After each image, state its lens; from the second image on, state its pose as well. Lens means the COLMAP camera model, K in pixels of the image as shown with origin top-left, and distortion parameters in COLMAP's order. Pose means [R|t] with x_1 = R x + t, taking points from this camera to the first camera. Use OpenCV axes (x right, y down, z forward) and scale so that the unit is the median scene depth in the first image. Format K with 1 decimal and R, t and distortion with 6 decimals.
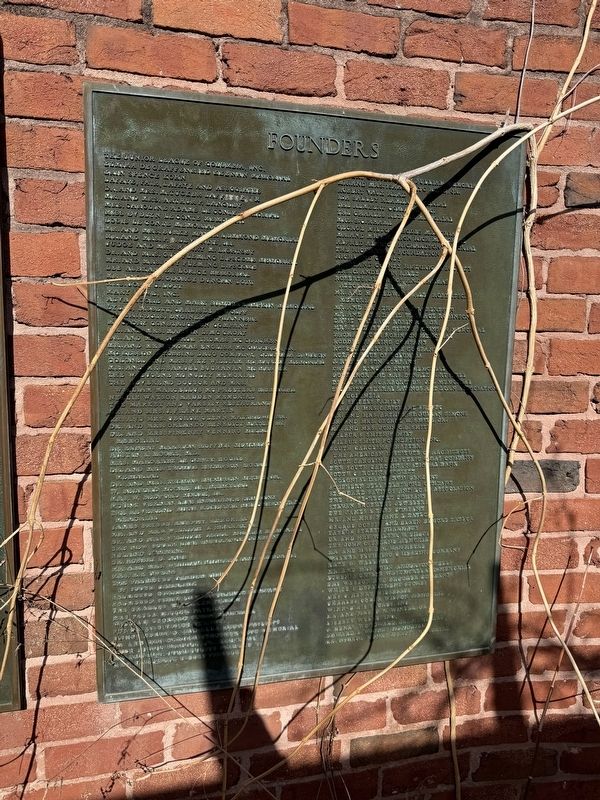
lens RADIAL K [[563.1, 0, 300.0], [0, 563.1, 400.0], [0, 0, 1]] dist [0.002888, -0.005806]
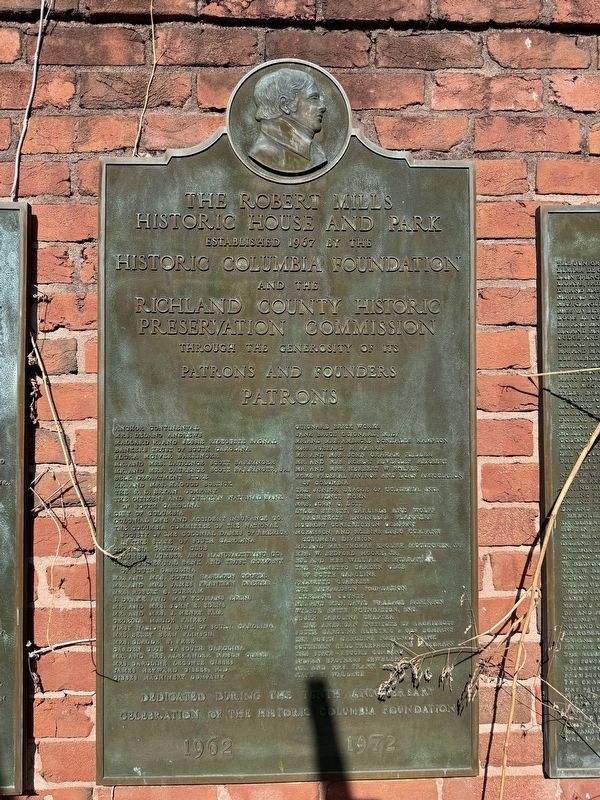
lens RADIAL K [[563.1, 0, 300.0], [0, 563.1, 400.0], [0, 0, 1]] dist [0.002888, -0.005806]
pose [[0.978660, -0.028317, -0.203528, -0.562690], [-0.000590, 0.990068, -0.140588, 0.005627], [0.205487, 0.137708, 0.968923, -0.170268]]
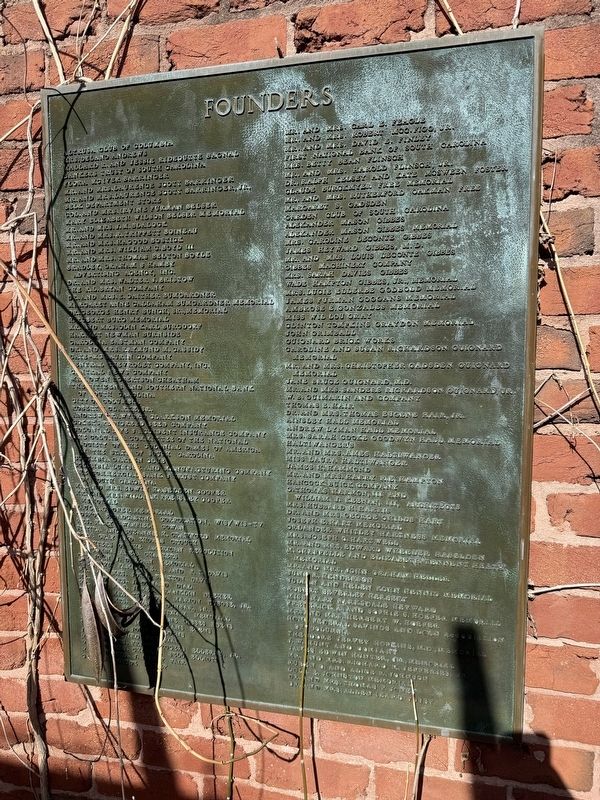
lens RADIAL K [[563.1, 0, 300.0], [0, 563.1, 400.0], [0, 0, 1]] dist [0.002888, -0.005806]
pose [[0.887483, 0.013557, -0.460640, -1.159043], [-0.029308, 0.999204, -0.027059, 0.053820], [0.459907, 0.037515, 0.887174, -0.157267]]
